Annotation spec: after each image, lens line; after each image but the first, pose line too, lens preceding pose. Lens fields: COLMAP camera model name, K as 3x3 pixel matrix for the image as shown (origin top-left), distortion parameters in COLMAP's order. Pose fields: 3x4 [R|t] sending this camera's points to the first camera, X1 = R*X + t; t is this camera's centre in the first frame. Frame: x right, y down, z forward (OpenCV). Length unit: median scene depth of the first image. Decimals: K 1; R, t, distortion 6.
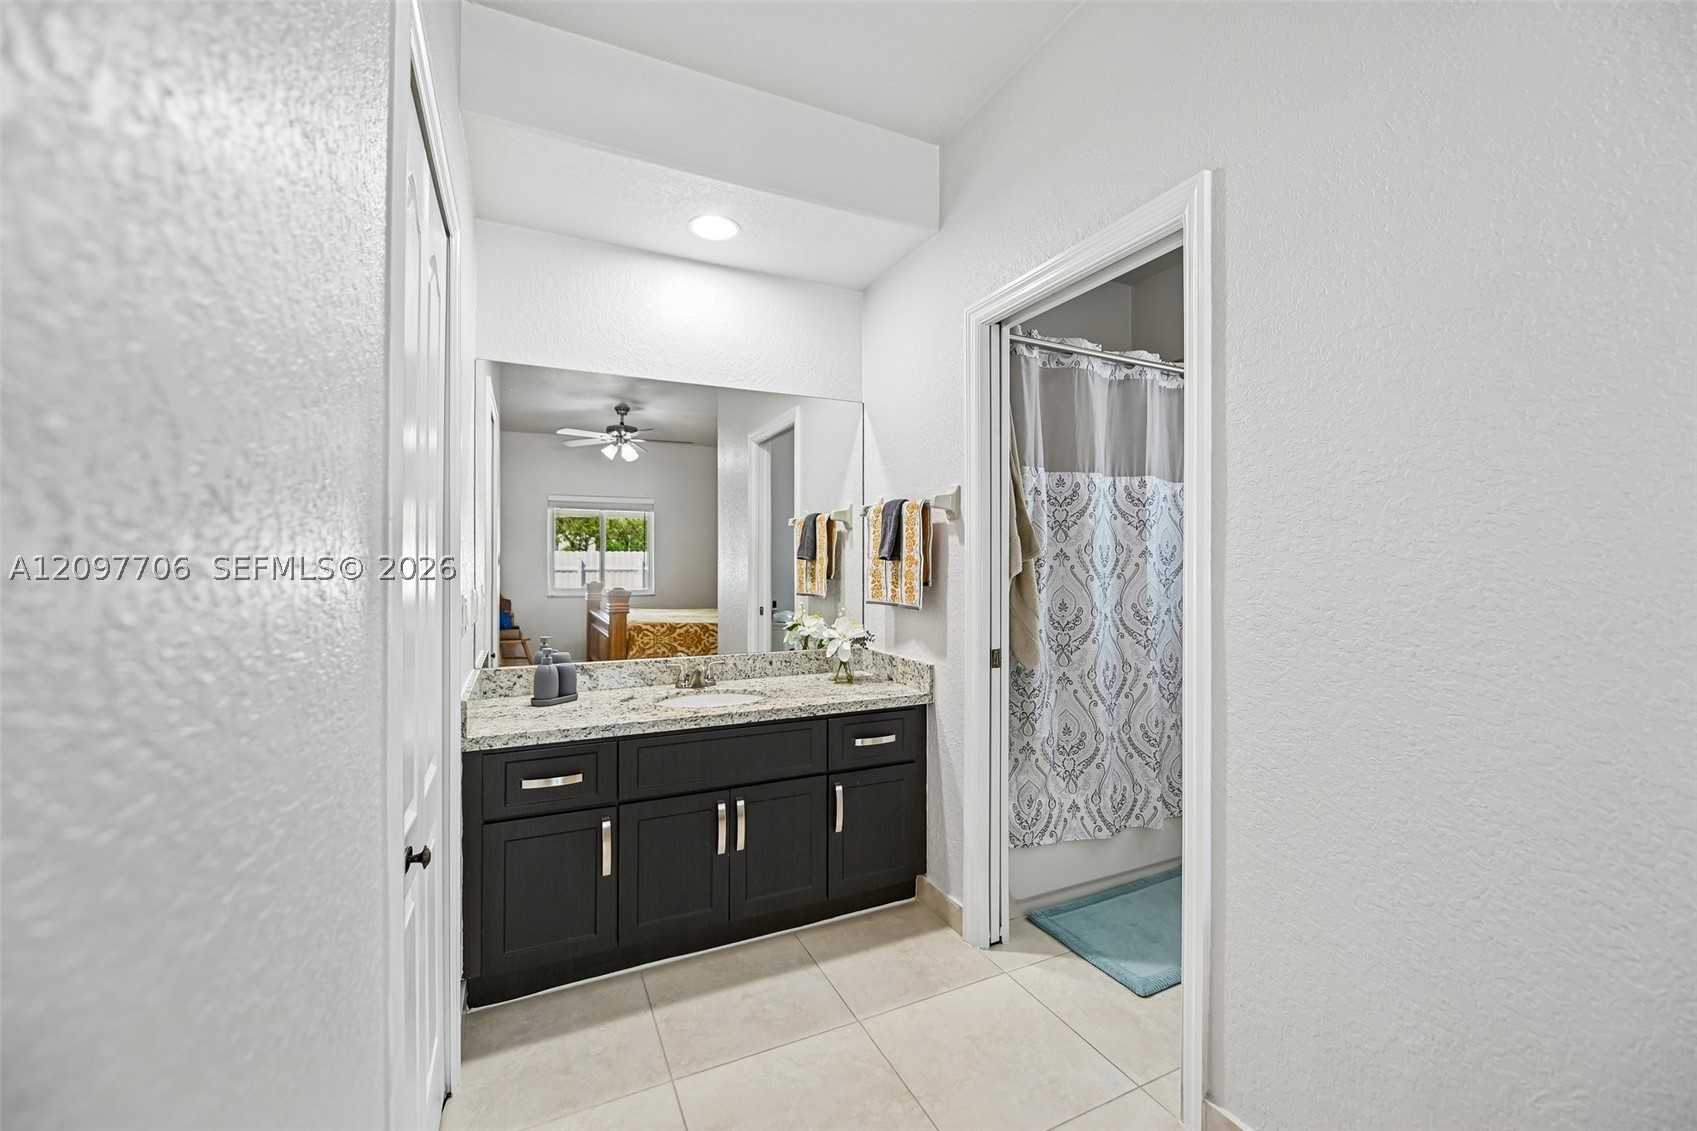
lens RADIAL K [[677.0, 0, 848.5], [0, 677.0, 565.5], [0, 0, 1]] dist [-0.010044, -0.000094]
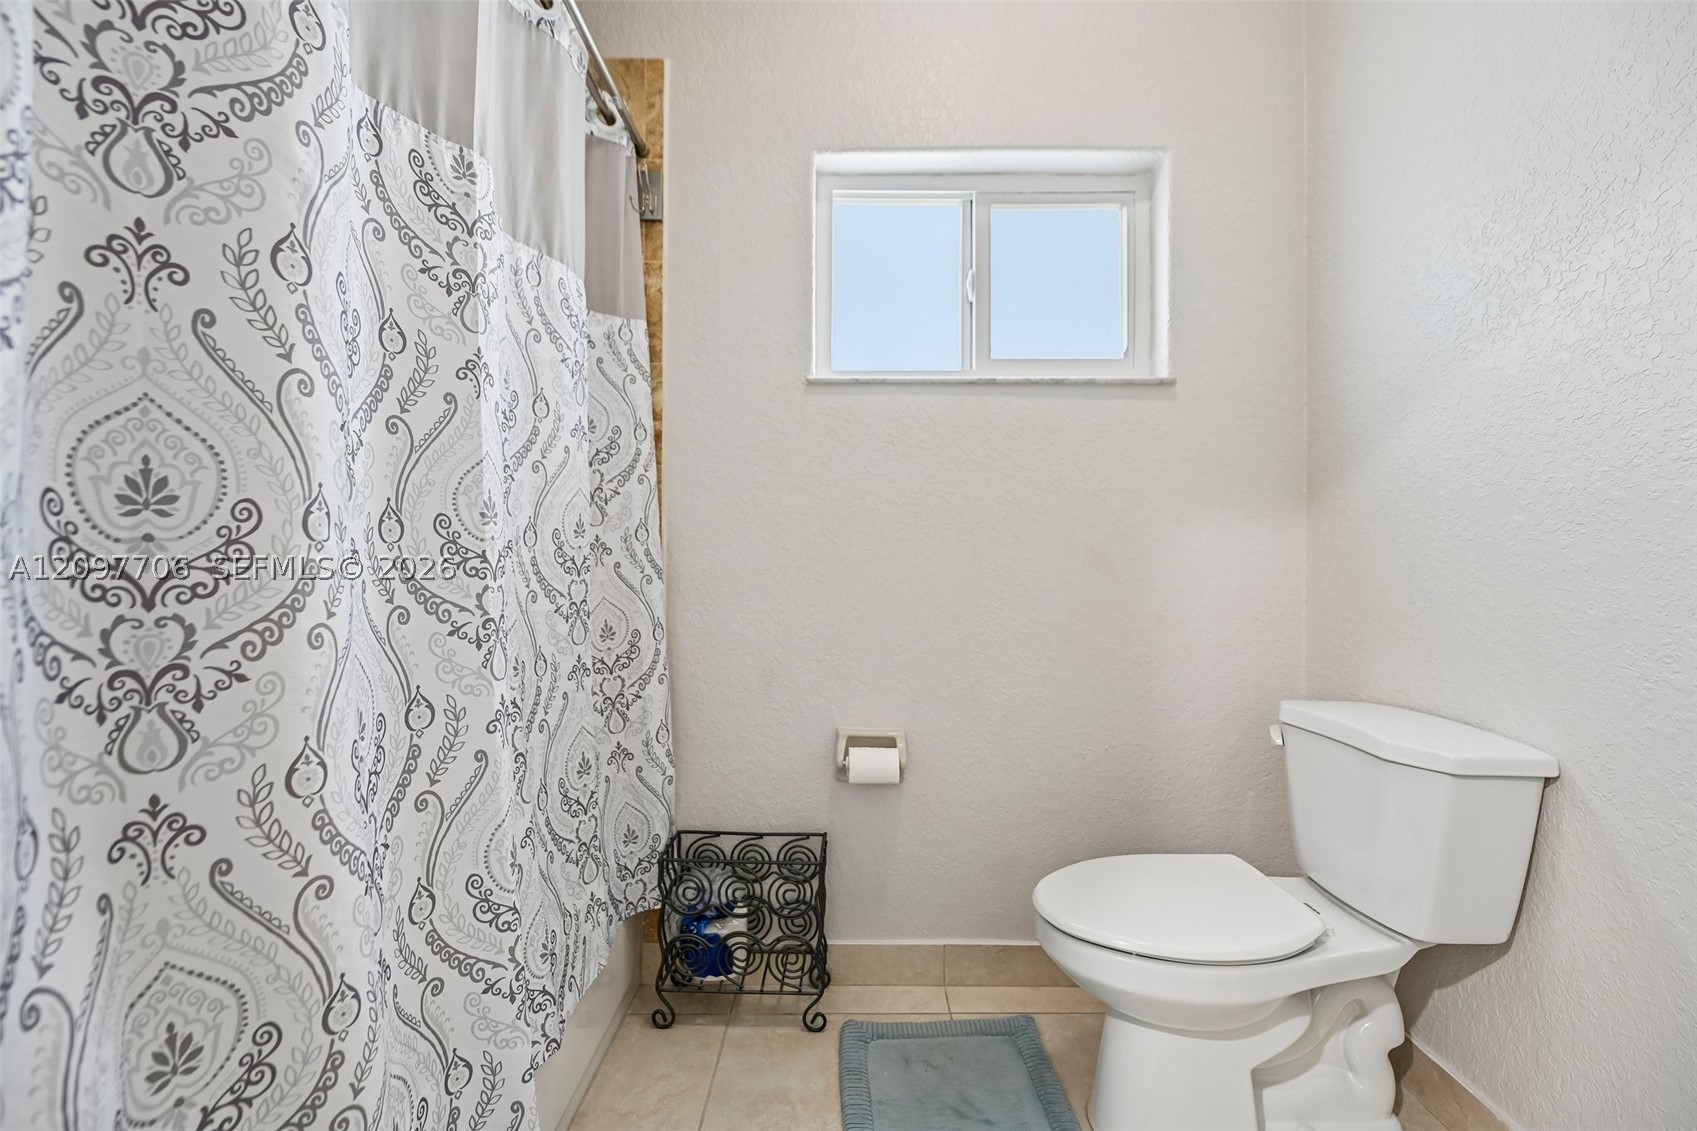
lens RADIAL K [[677.0, 0, 848.5], [0, 677.0, 565.5], [0, 0, 1]] dist [-0.010044, -0.000094]
pose [[0.437437, -0.001612, 0.899247, 0.221851], [-0.005302, 0.999976, 0.004371, 0.081103], [-0.899233, -0.006680, 0.437418, 0.701018]]
